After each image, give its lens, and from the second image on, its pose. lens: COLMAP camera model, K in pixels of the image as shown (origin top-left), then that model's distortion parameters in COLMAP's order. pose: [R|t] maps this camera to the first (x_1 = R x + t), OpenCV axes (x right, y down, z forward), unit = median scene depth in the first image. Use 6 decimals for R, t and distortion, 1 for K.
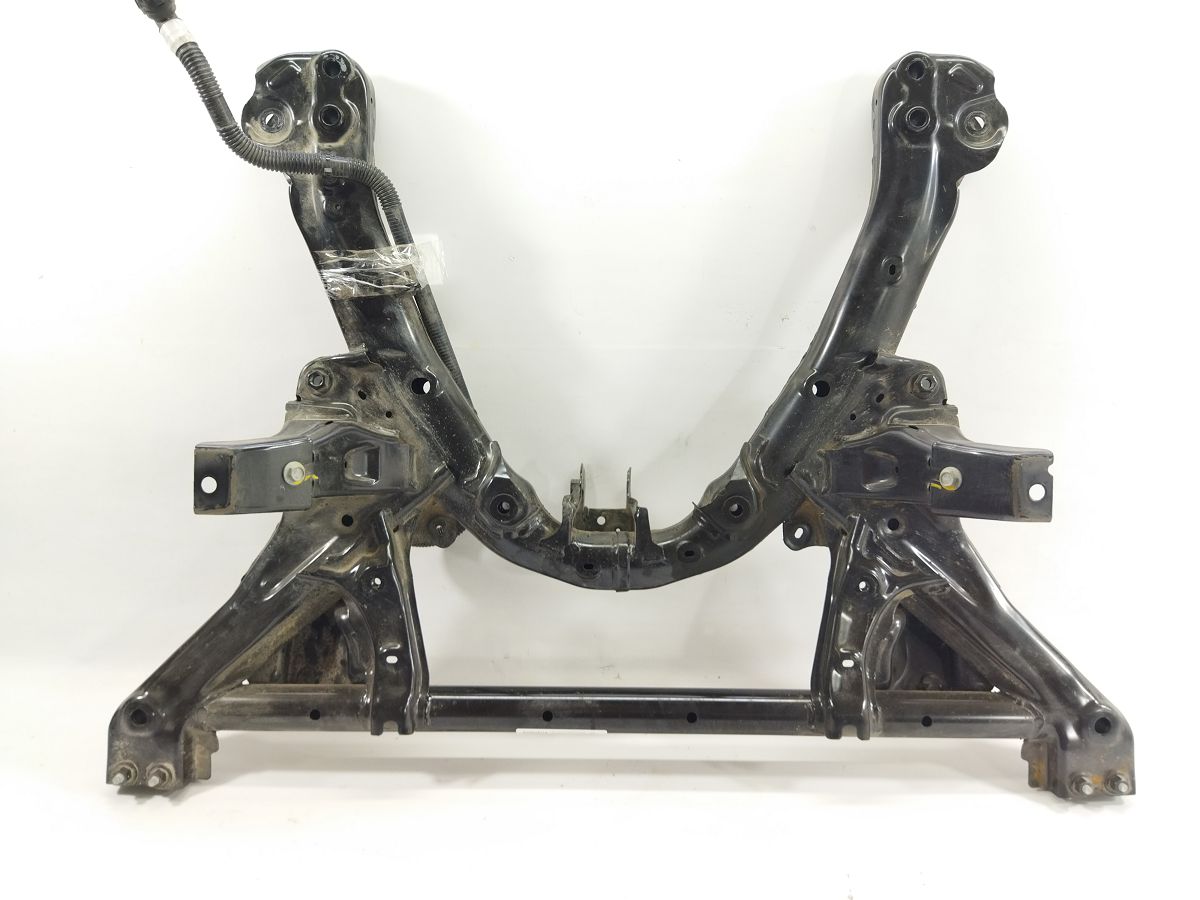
lens RADIAL K [[924.6, 0, 611.7], [0, 924.6, 444.9], [0, 0, 1]] dist [0.084739, -0.141142]
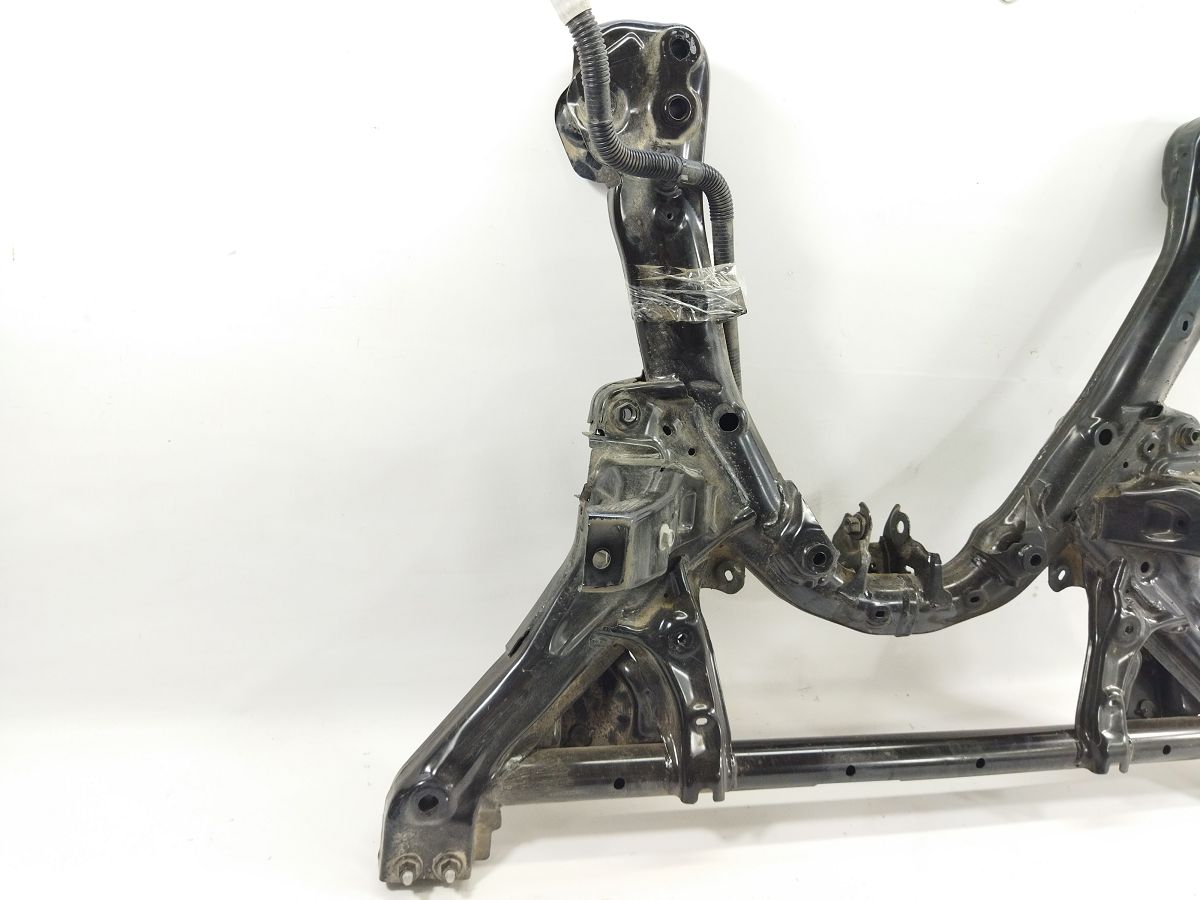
lens RADIAL K [[924.6, 0, 611.7], [0, 924.6, 445.8], [0, 0, 1]] dist [0.084739, -0.141142]
pose [[0.964285, 0.022105, 0.263943, -0.557612], [-0.052037, 0.992901, 0.106958, -0.131723], [-0.259705, -0.116873, 0.958590, 0.166692]]
